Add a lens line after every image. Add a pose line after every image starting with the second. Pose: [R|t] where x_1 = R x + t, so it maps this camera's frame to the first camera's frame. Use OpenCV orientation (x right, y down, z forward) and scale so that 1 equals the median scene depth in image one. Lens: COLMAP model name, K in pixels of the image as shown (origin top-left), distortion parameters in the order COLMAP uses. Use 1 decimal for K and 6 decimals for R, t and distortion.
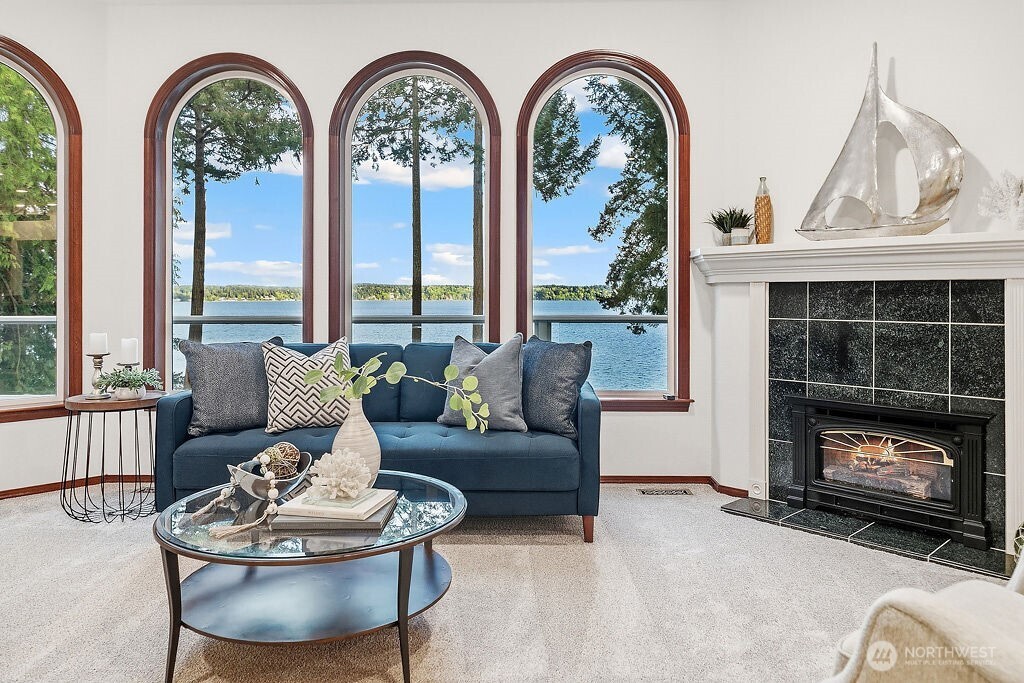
lens RADIAL K [[695.9, 0, 516.4], [0, 695.9, 293.7], [0, 0, 1]] dist [0.004498, 0.000550]
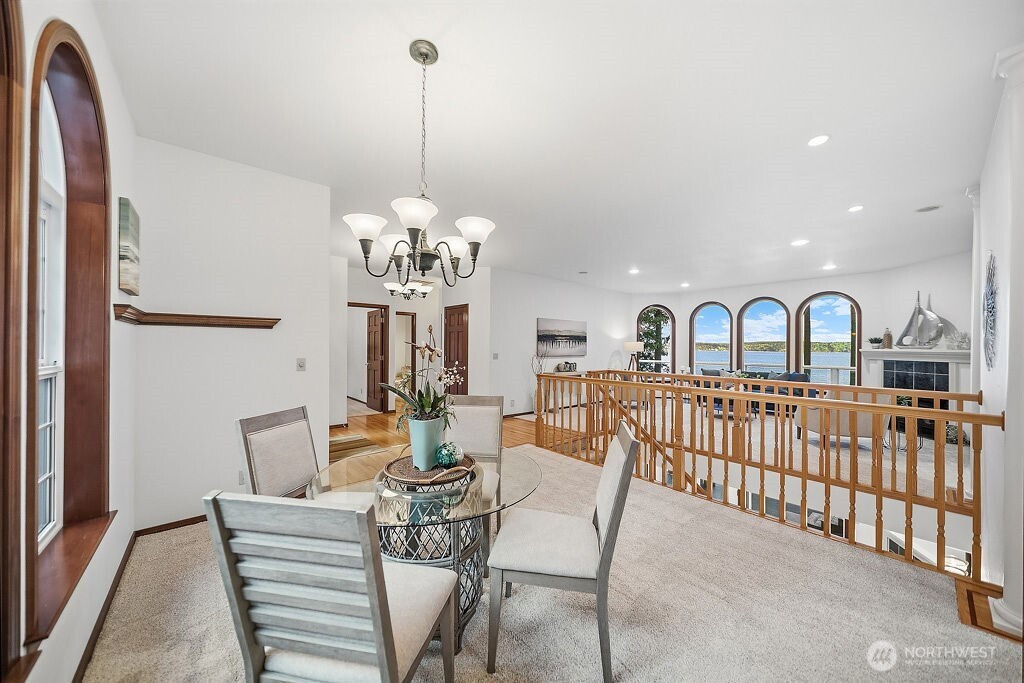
lens RADIAL K [[360.9, 0, 508.0], [0, 360.9, 347.6], [0, 0, 1]] dist [-0.000961, 0.000260]
pose [[0.659927, 0.008459, -0.751282, 0.495814], [-0.006359, 0.999964, 0.005672, -0.079173], [0.751302, 0.001034, 0.659957, -1.607589]]
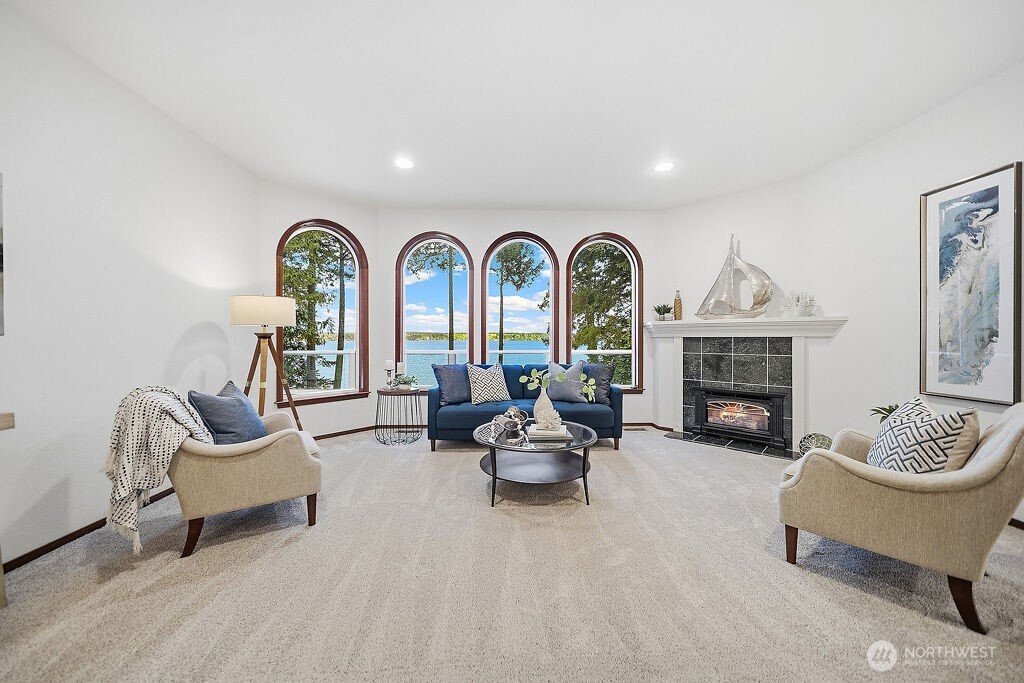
lens RADIAL K [[360.9, 0, 502.0], [0, 360.9, 338.6], [0, 0, 1]] dist [-0.000961, 0.000260]
pose [[0.999223, -0.000800, 0.039409, -0.290033], [0.000581, 0.999984, 0.005570, -0.018887], [-0.039413, -0.005543, 0.999208, -0.166016]]
